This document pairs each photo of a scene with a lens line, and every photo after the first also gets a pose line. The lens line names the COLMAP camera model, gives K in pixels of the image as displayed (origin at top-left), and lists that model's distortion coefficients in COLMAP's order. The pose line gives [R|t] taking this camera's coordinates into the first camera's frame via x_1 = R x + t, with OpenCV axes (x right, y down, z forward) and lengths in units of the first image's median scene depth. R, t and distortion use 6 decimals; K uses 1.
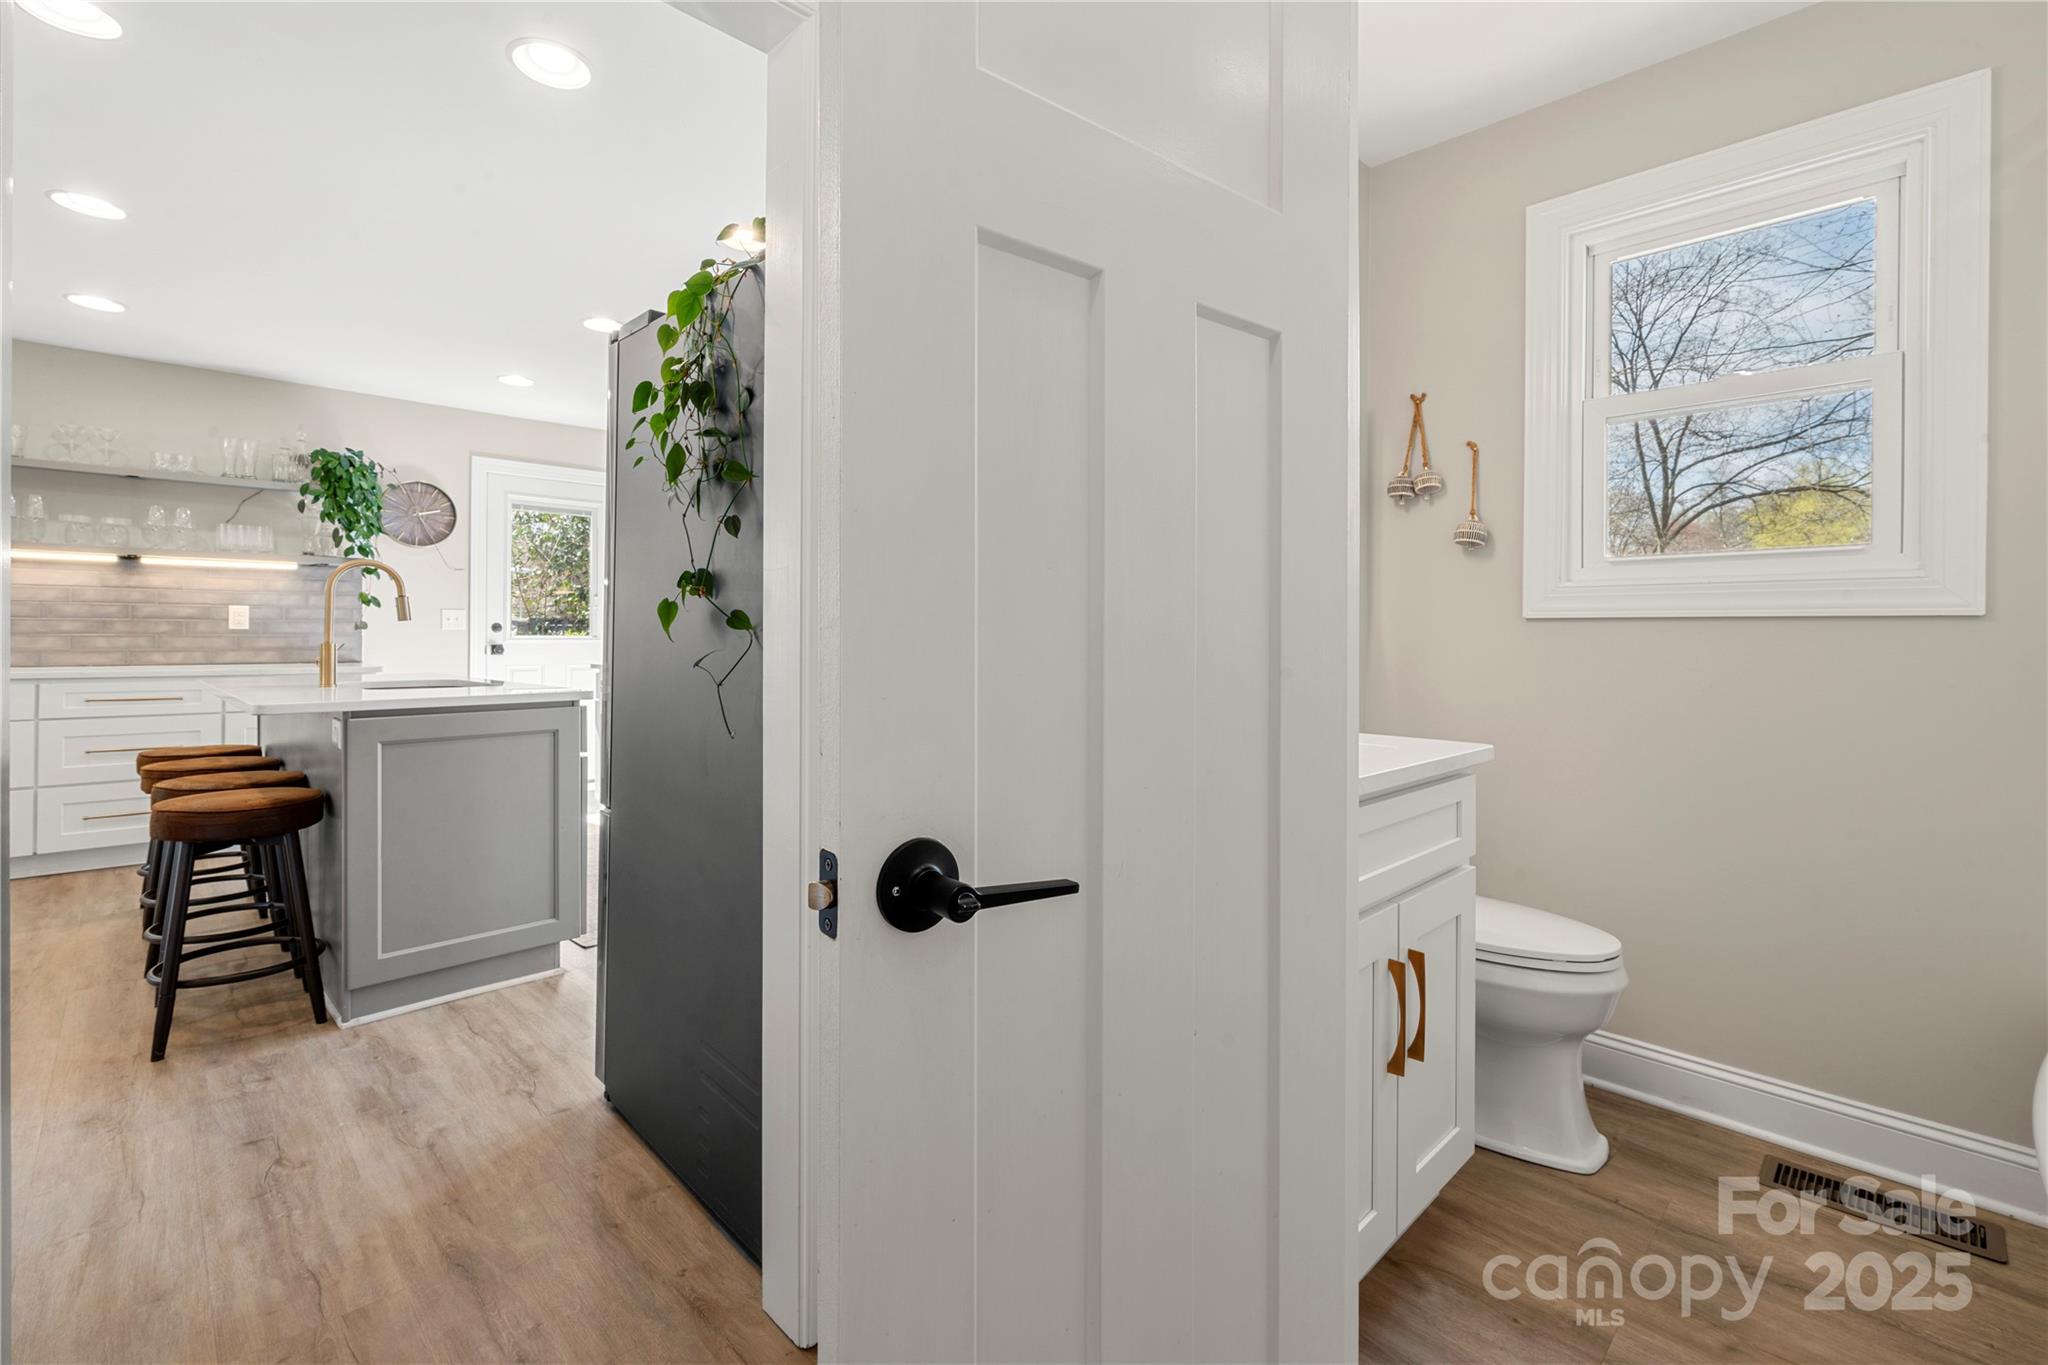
lens RADIAL K [[863.8, 0, 1019.0], [0, 863.8, 639.2], [0, 0, 1]] dist [0.002945, -0.000363]
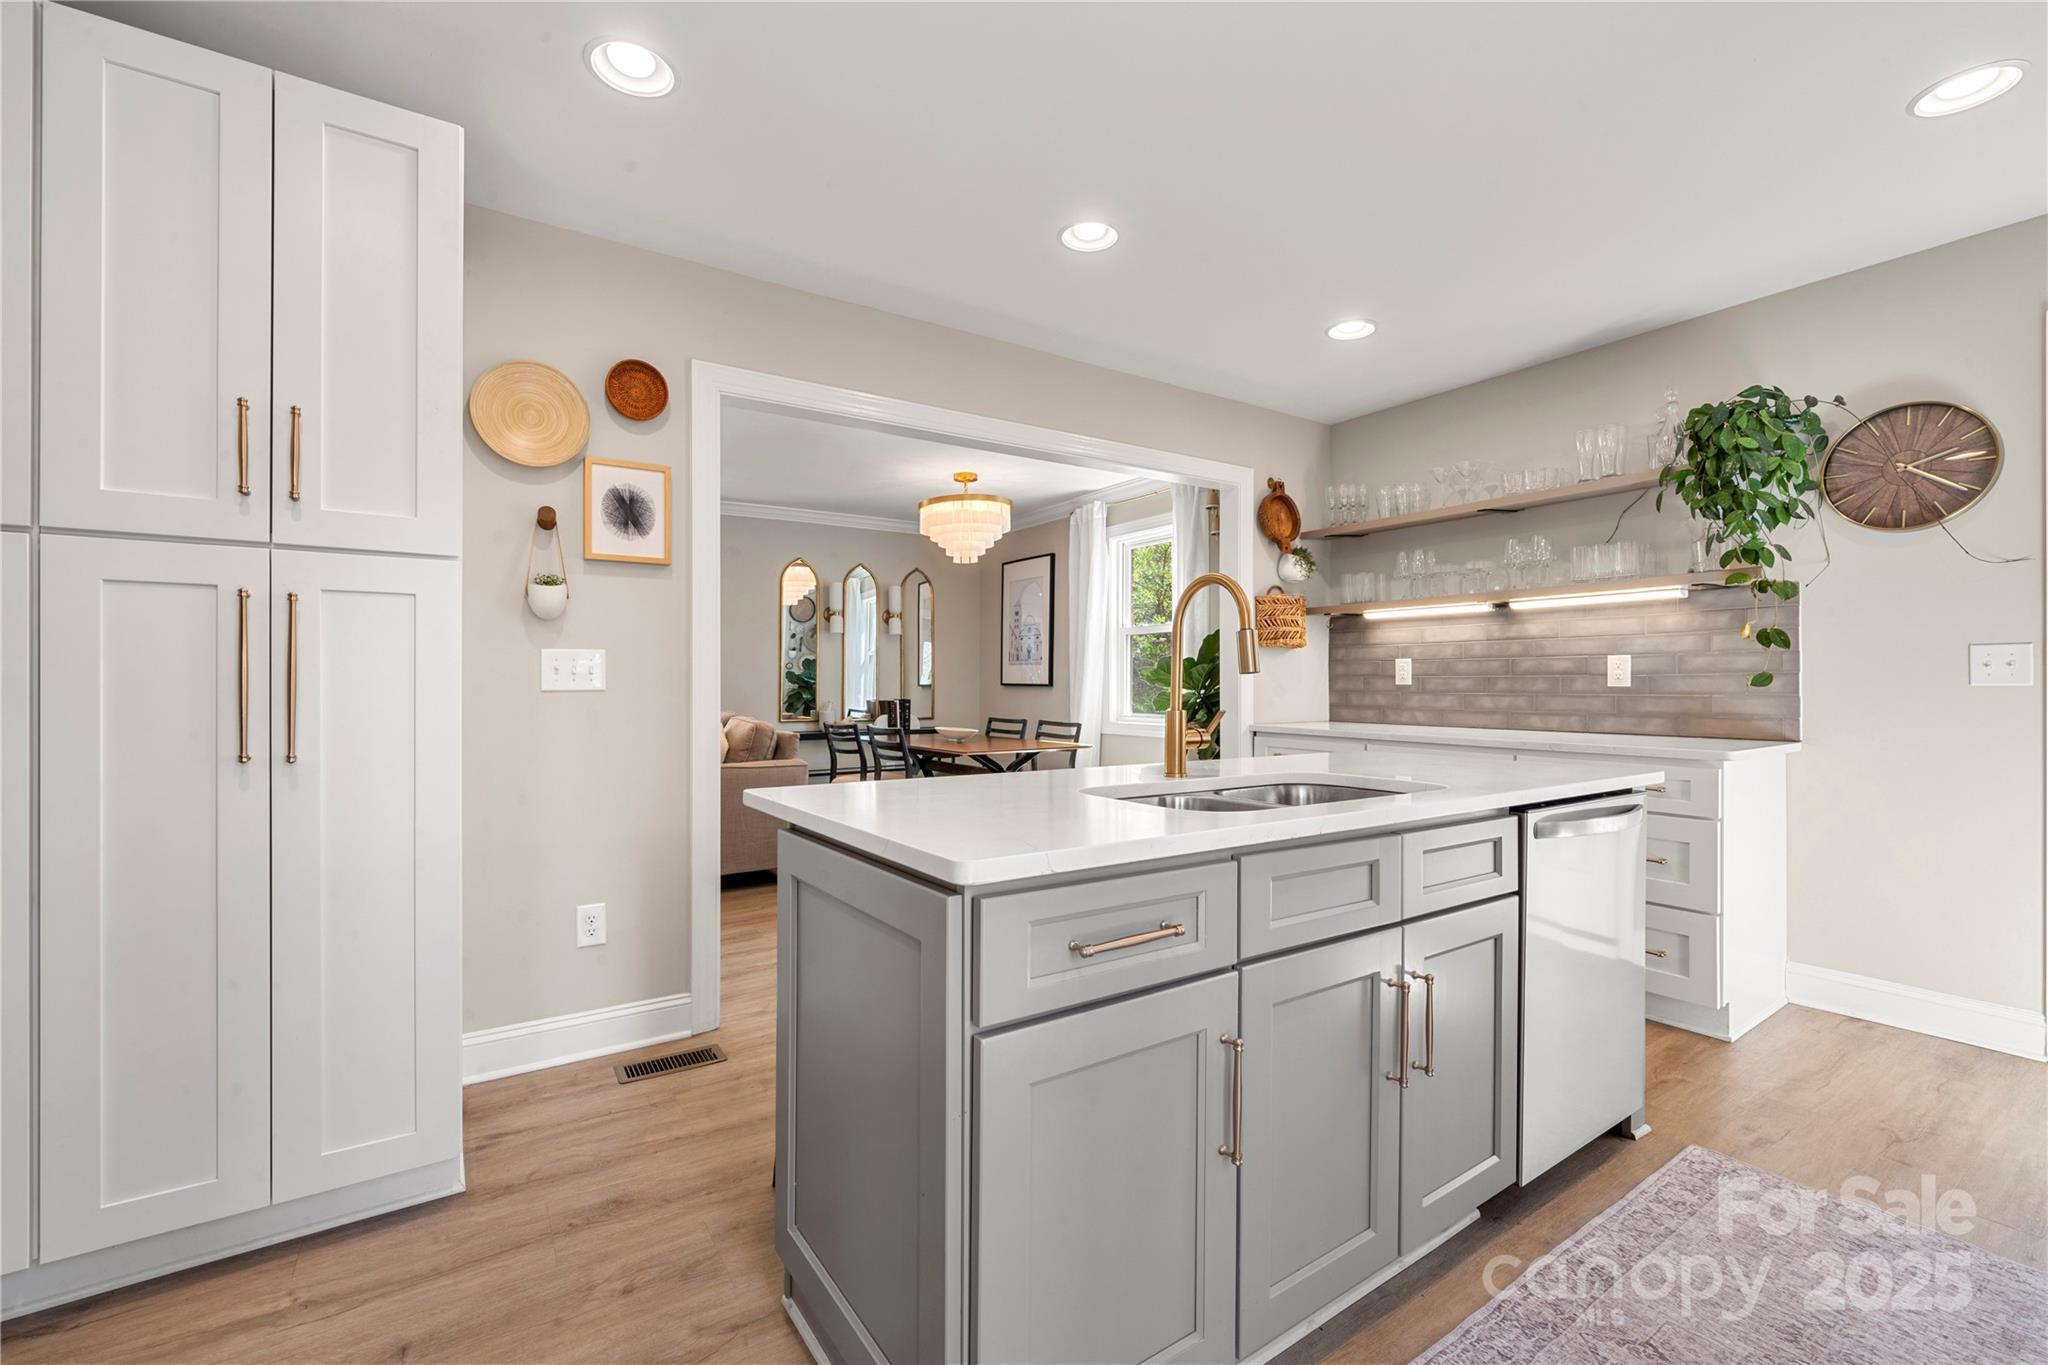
lens RADIAL K [[863.8, 0, 1022.5], [0, 863.8, 674.6], [0, 0, 1]] dist [0.002945, -0.000363]
pose [[-0.193948, -0.017316, -0.980859, -0.086249], [-0.007671, 0.999840, -0.016134, -0.006522], [0.980982, 0.004395, -0.194049, 0.662460]]
